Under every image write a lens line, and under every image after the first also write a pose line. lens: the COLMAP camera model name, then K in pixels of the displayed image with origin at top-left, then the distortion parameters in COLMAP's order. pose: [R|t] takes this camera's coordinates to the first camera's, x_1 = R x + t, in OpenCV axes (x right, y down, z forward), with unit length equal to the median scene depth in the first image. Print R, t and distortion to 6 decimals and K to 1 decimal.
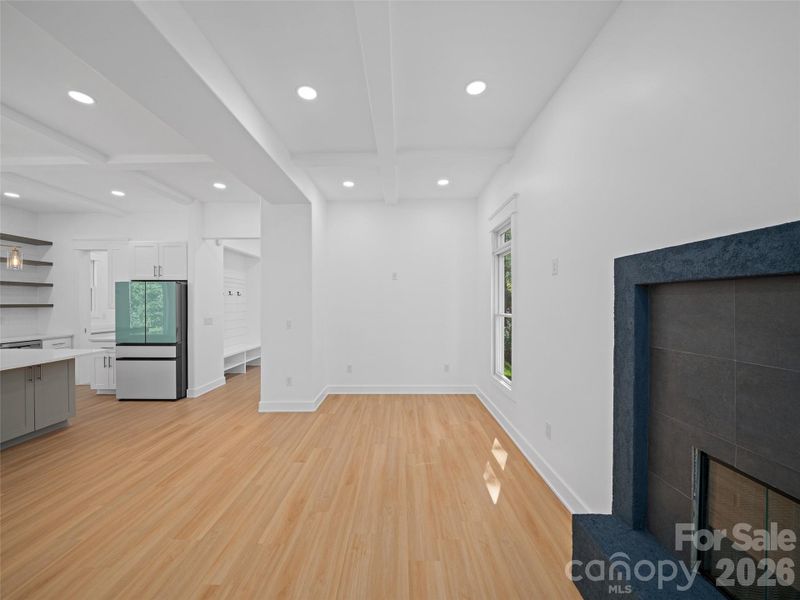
lens RADIAL K [[306.3, 0, 387.3], [0, 306.3, 304.5], [0, 0, 1]] dist [0.001804, 0.000071]
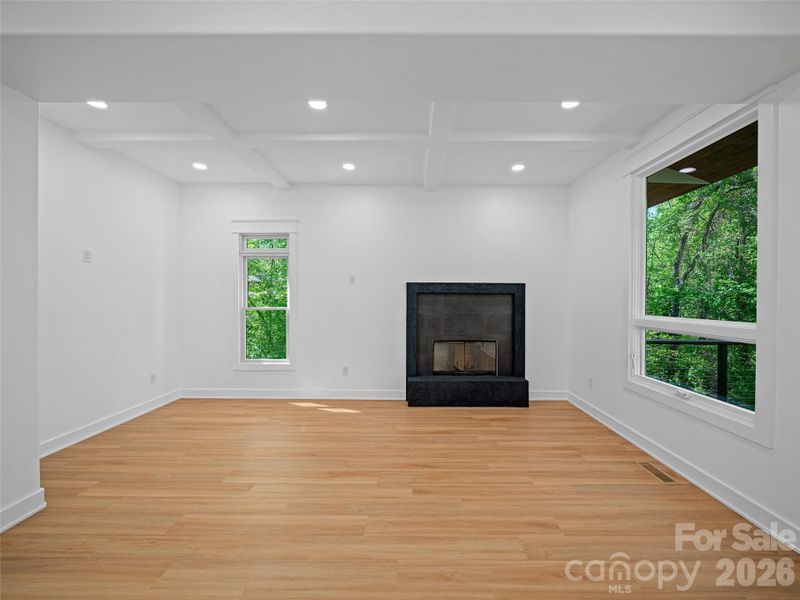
lens RADIAL K [[334.4, 0, 400.0], [0, 334.4, 300.0], [0, 0, 1]] dist [-0.000858, -0.000388]
pose [[-0.017501, 0.001582, 0.999846, -1.389244], [0.001433, 0.999998, -0.001557, 0.004736], [-0.999846, 0.001405, -0.017503, 0.700962]]
